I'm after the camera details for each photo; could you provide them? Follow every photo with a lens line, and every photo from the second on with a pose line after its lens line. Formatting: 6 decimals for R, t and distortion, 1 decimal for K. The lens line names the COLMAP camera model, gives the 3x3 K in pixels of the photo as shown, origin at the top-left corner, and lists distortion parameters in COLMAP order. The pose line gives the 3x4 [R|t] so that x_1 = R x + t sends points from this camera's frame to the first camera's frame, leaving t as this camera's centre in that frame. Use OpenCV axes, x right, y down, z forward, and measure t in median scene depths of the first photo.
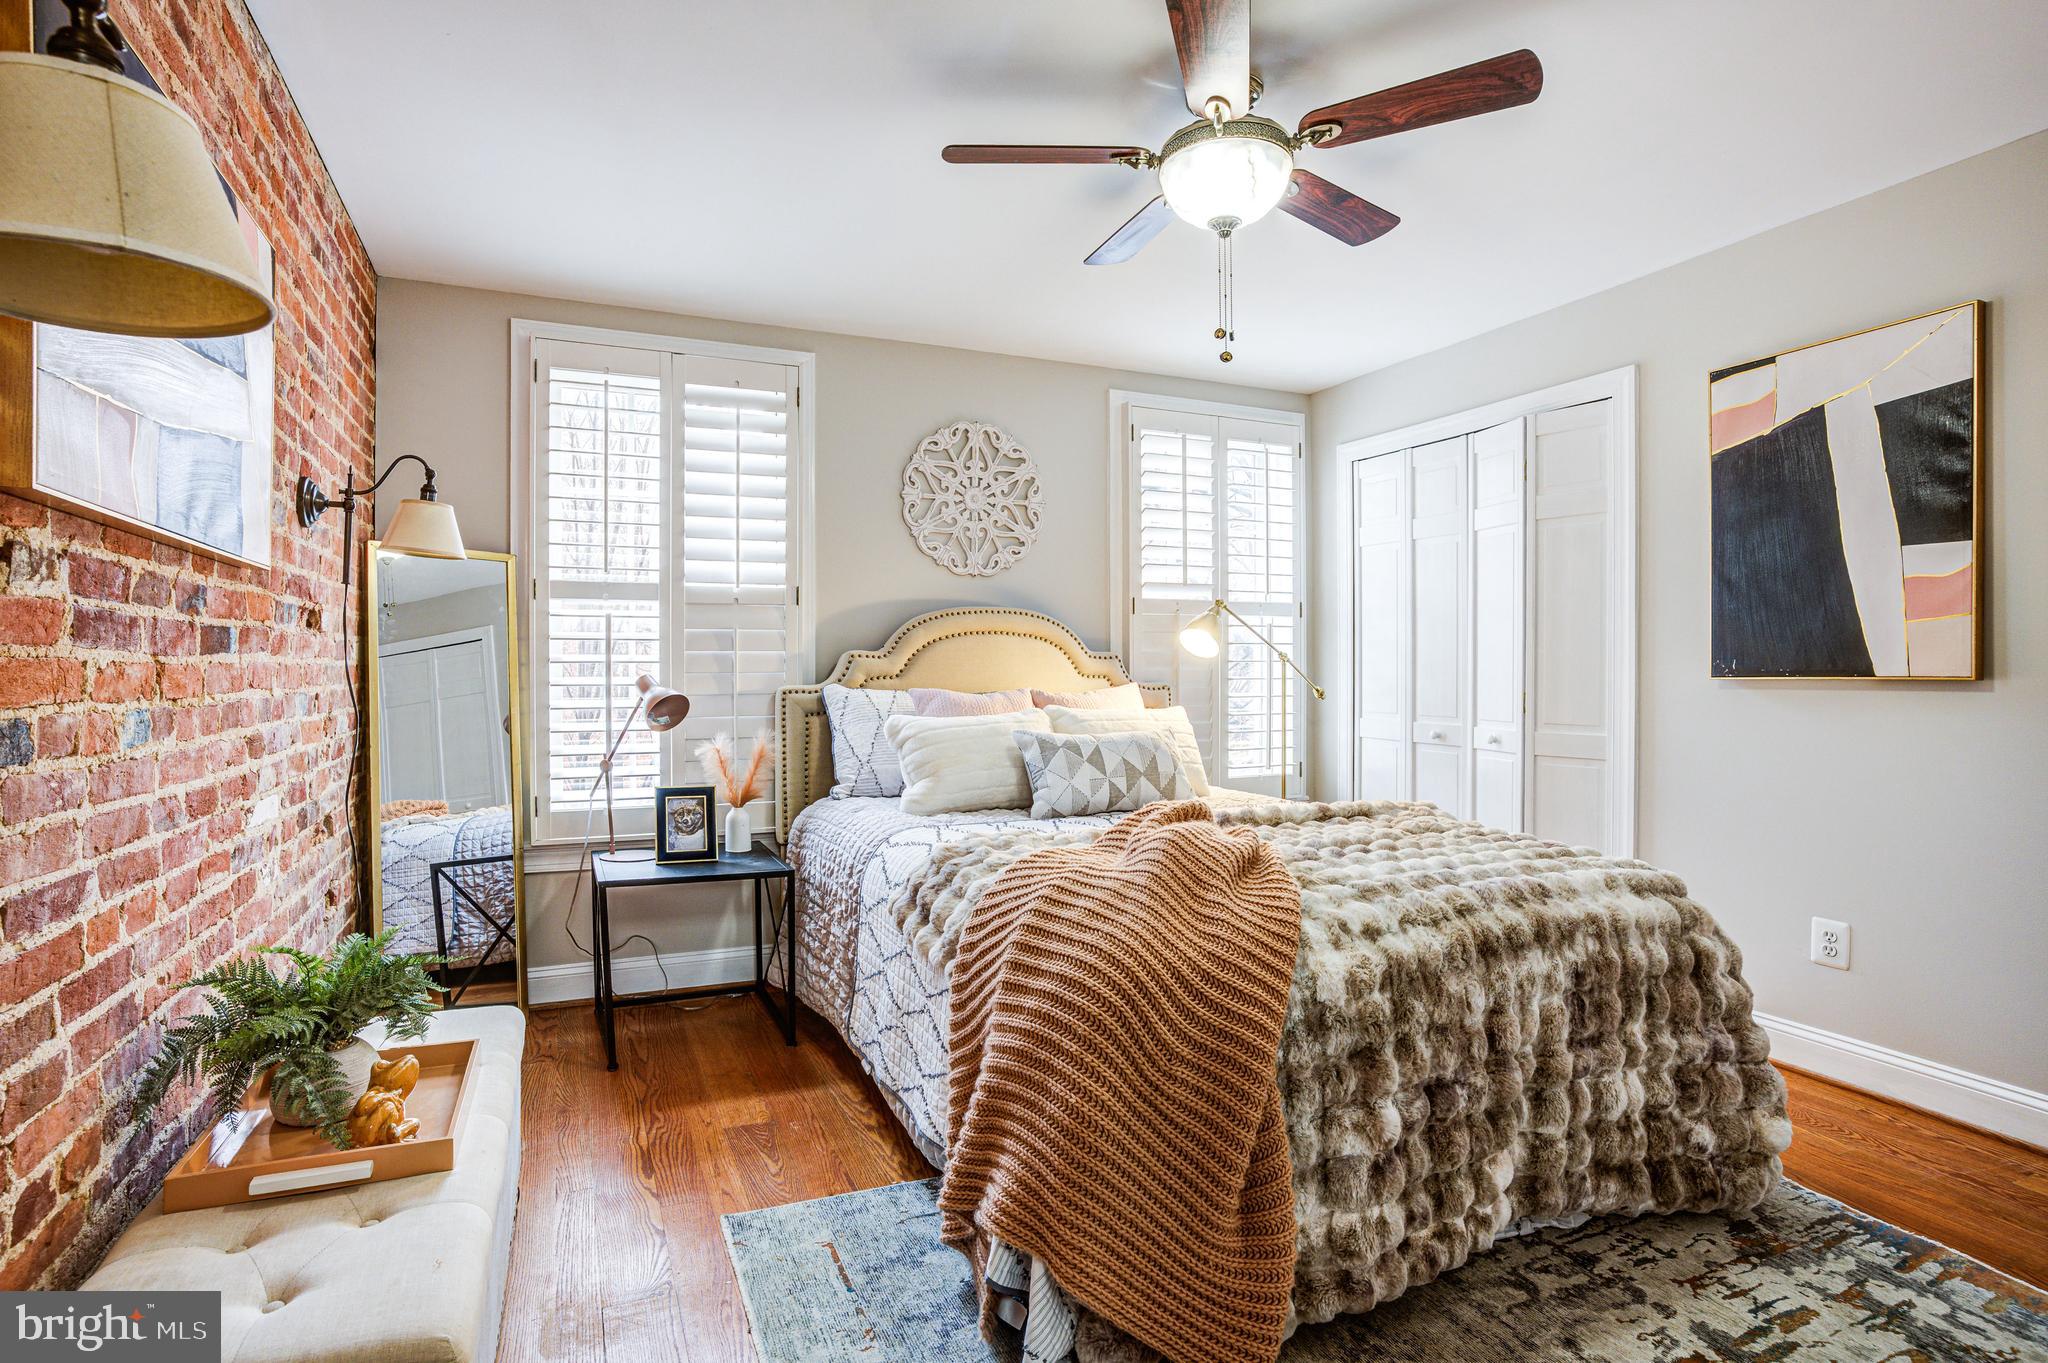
lens RADIAL K [[993.2, 0, 1026.7], [0, 993.2, 678.1], [0, 0, 1]] dist [-0.050031, 0.022155]
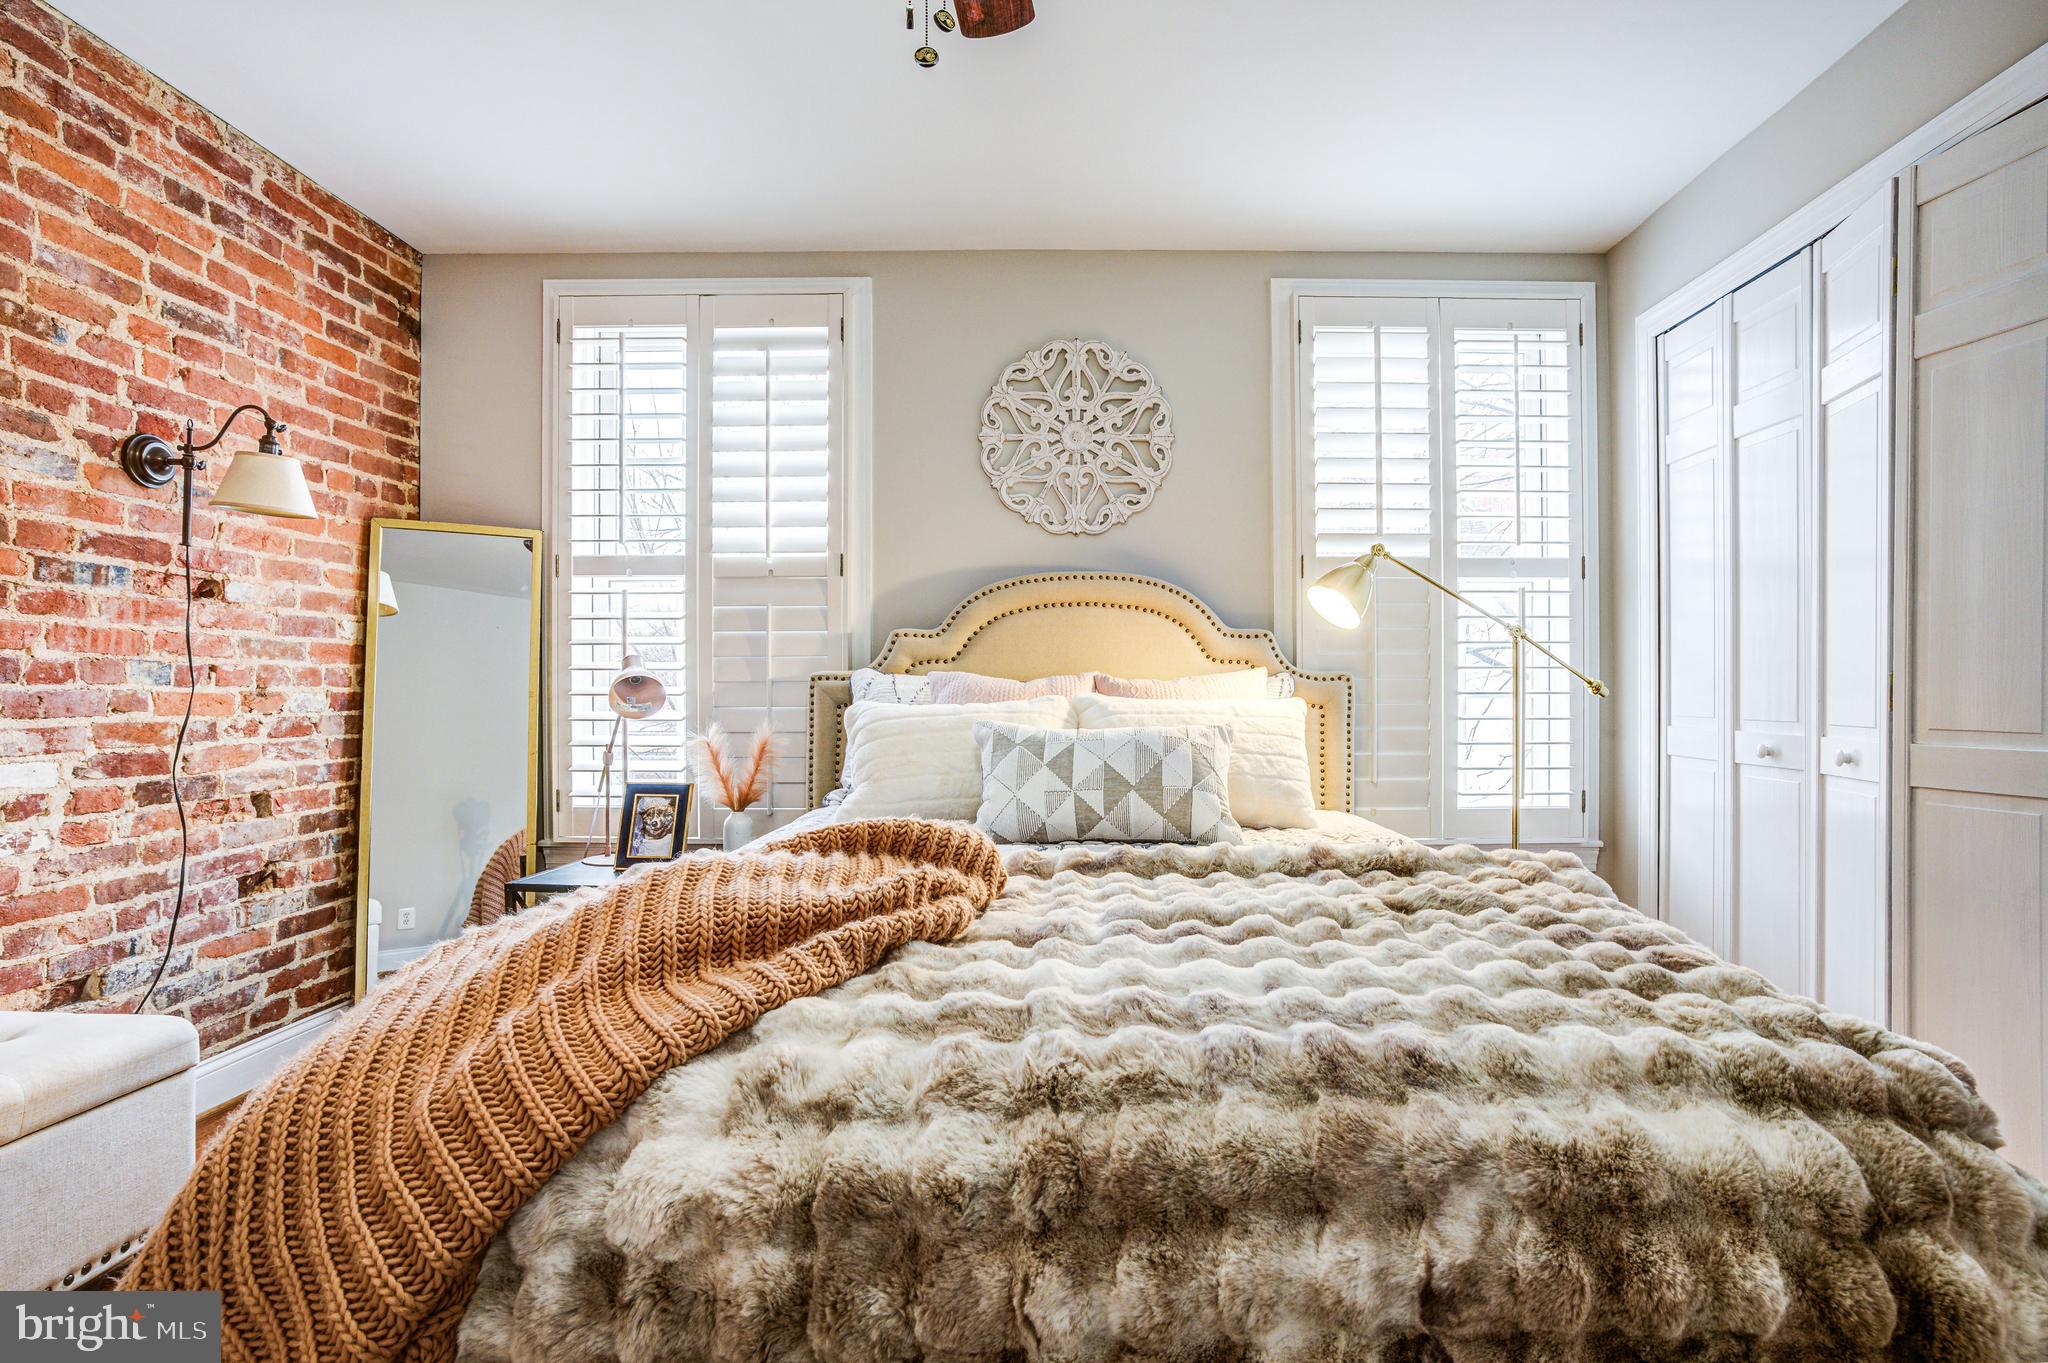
lens RADIAL K [[1046.5, 0, 1022.1], [0, 1046.5, 681.3], [0, 0, 1]] dist [-0.039837, 0.005400]
pose [[0.916156, -0.001650, -0.400819, 0.263640], [-0.004529, 0.999885, -0.014468, 0.027685], [0.400797, 0.015070, 0.916043, 0.249949]]
